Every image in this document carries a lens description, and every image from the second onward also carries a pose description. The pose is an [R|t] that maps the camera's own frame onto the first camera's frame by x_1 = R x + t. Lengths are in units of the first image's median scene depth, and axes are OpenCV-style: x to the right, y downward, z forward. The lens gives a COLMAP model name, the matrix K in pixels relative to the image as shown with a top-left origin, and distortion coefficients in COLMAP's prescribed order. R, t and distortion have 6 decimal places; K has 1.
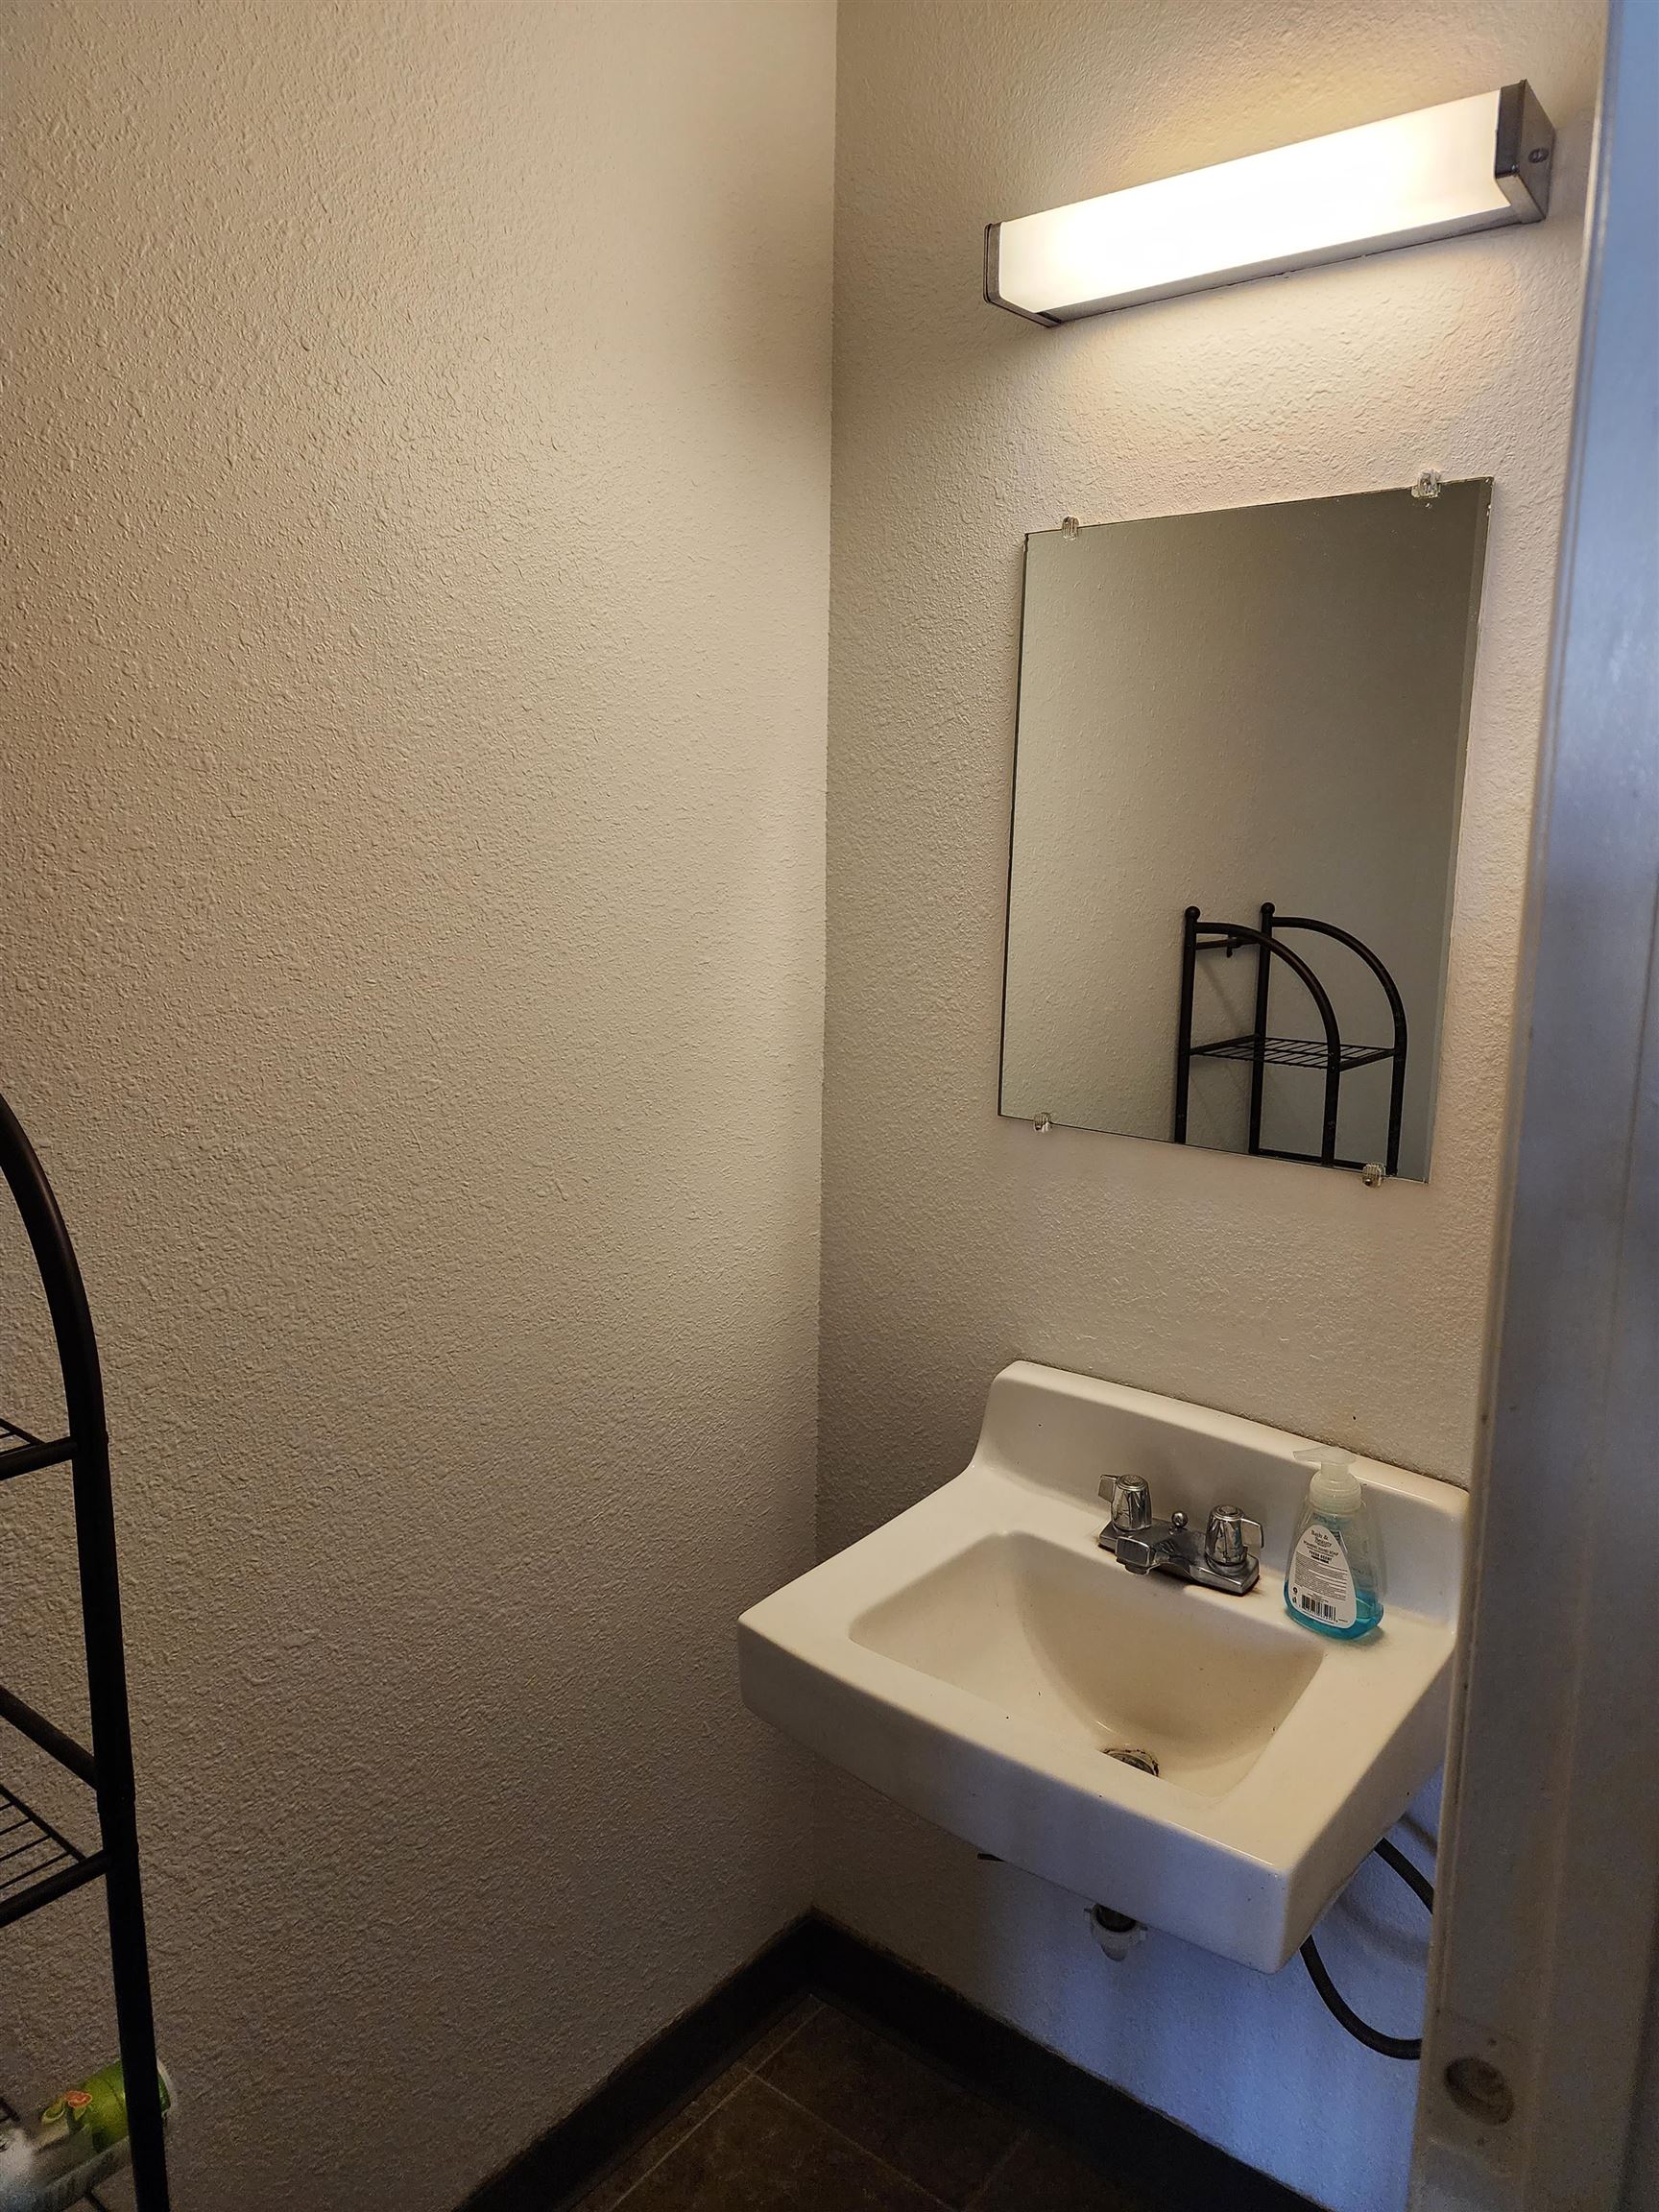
lens RADIAL K [[1479.1, 0, 829.5], [0, 1479.1, 1070.8], [0, 0, 1]] dist [0.070917, -0.072999]
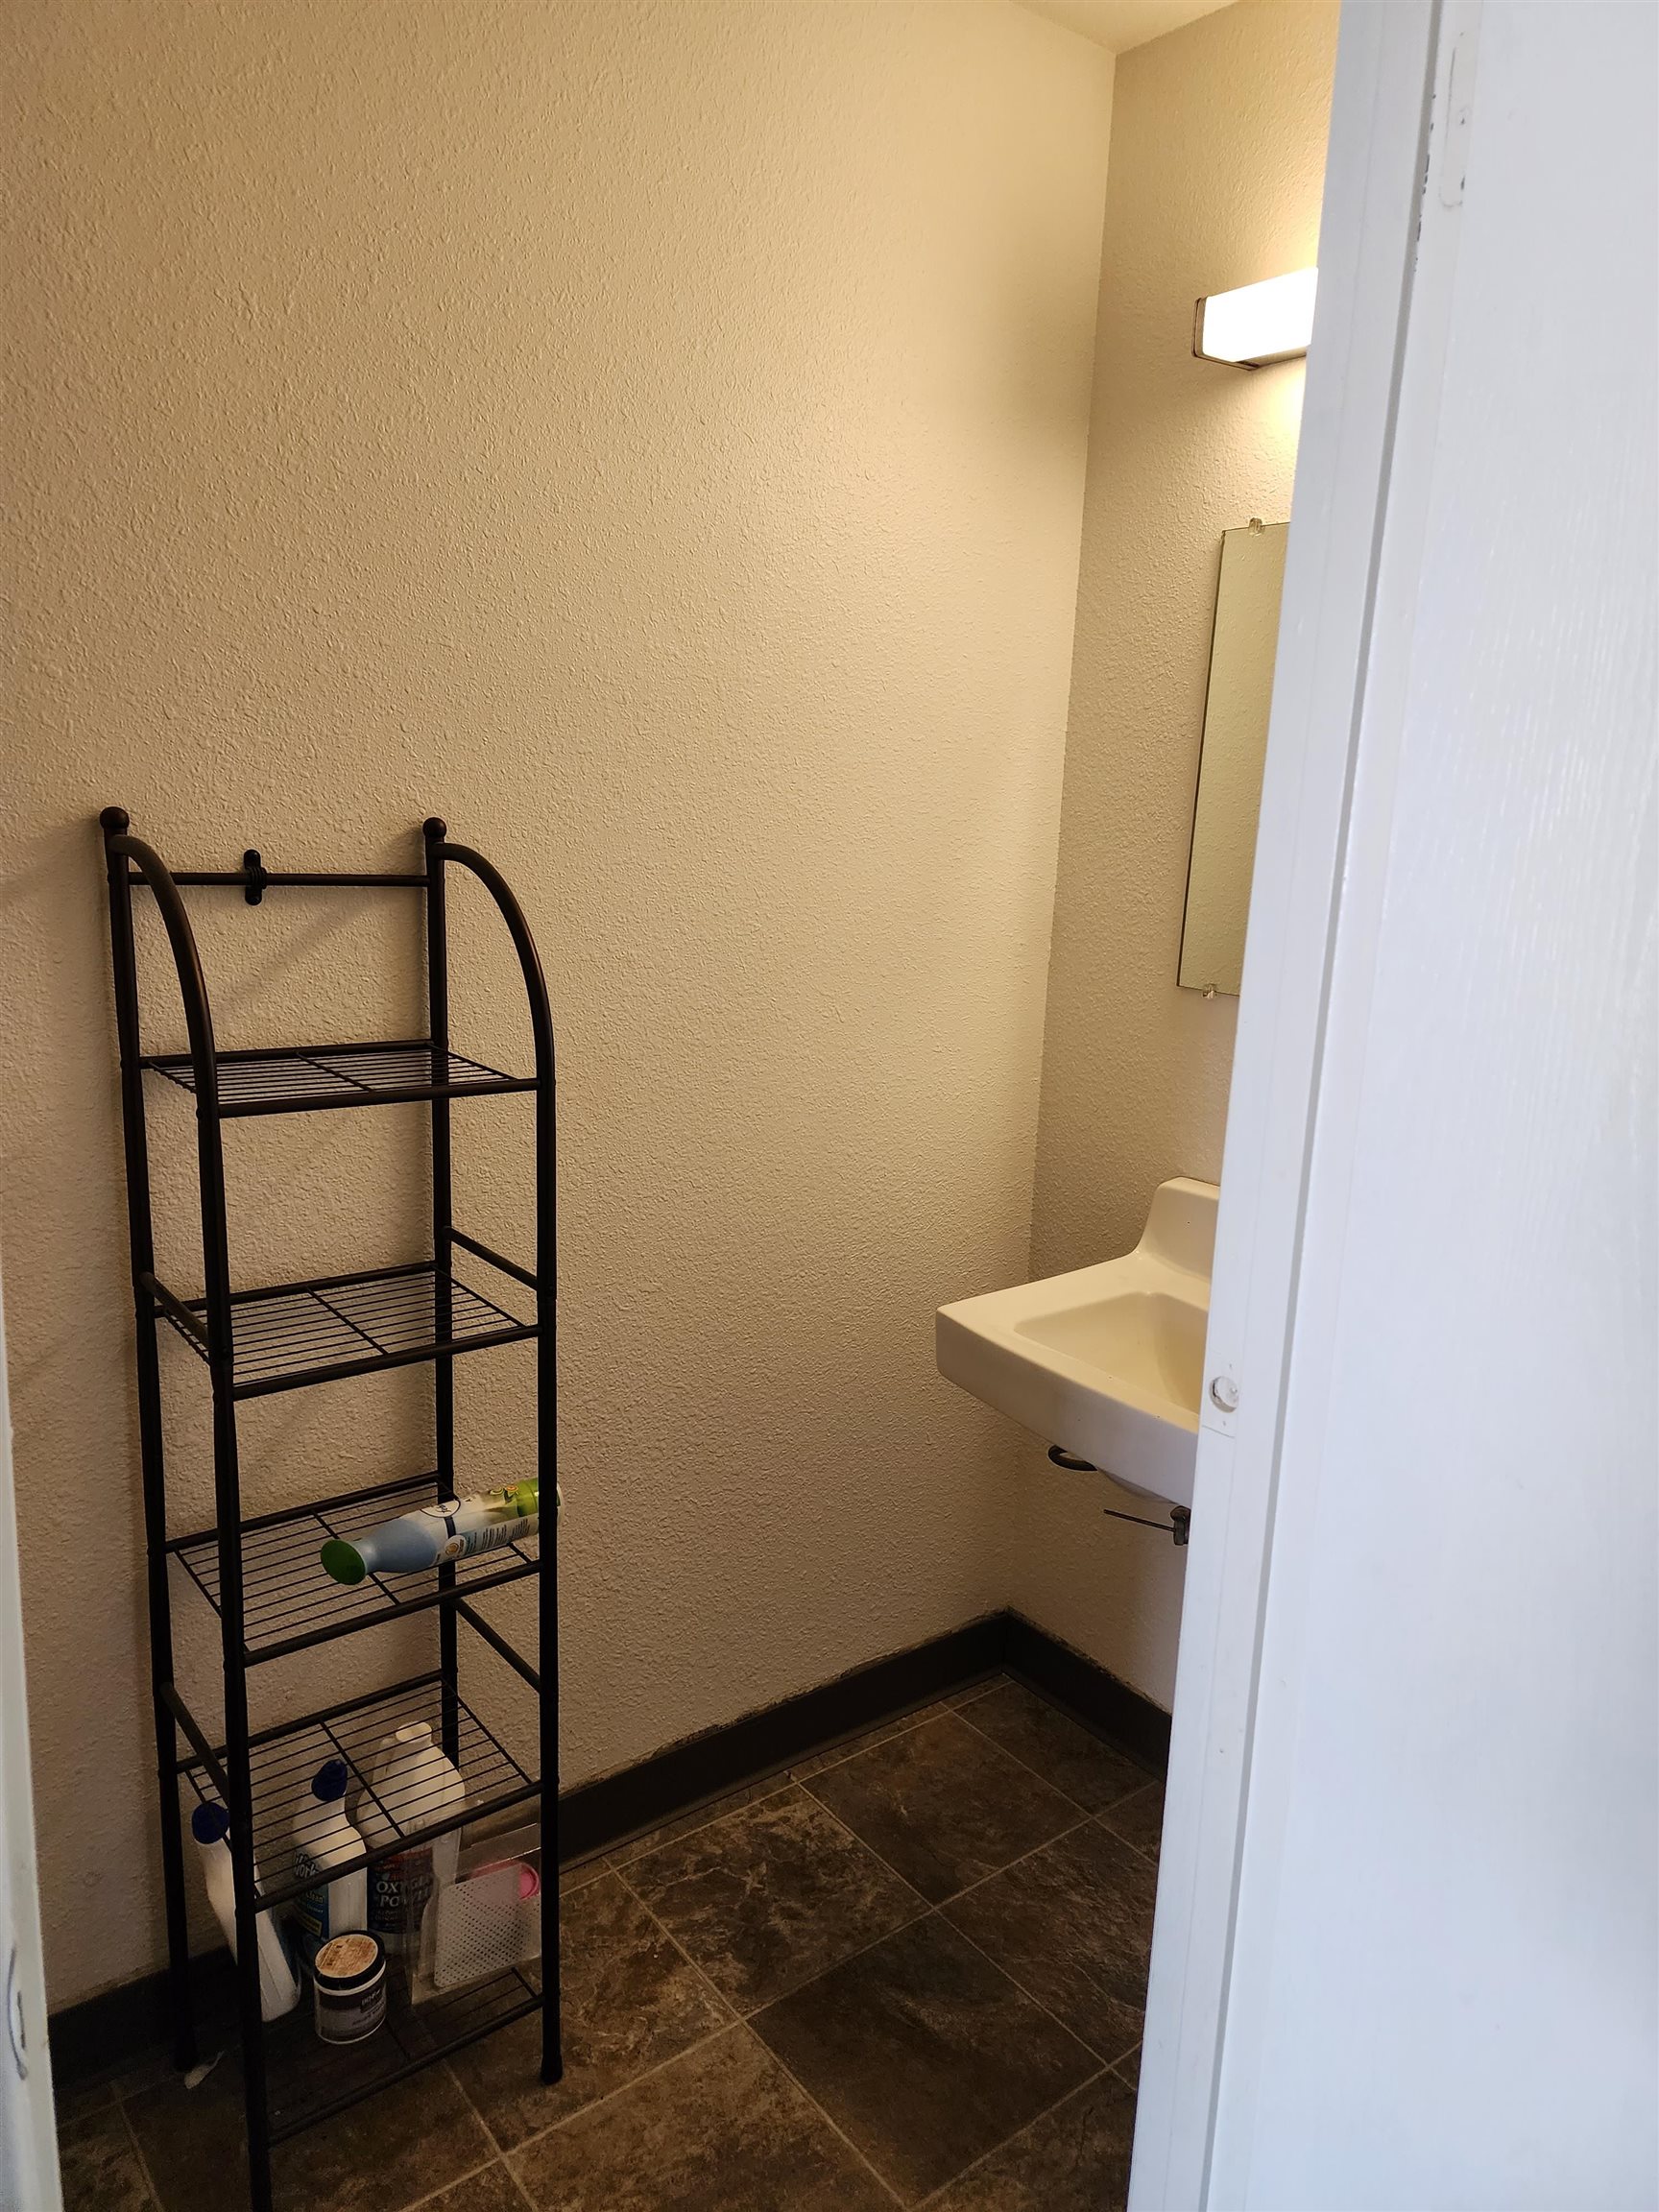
lens RADIAL K [[1472.1, 0, 834.8], [0, 1472.1, 1079.7], [0, 0, 1]] dist [0.075561, -0.066546]
pose [[0.971730, 0.070344, -0.225372, 0.131381], [-0.063992, 0.997323, 0.035378, 0.093655], [0.227257, -0.019956, 0.973630, -0.354054]]
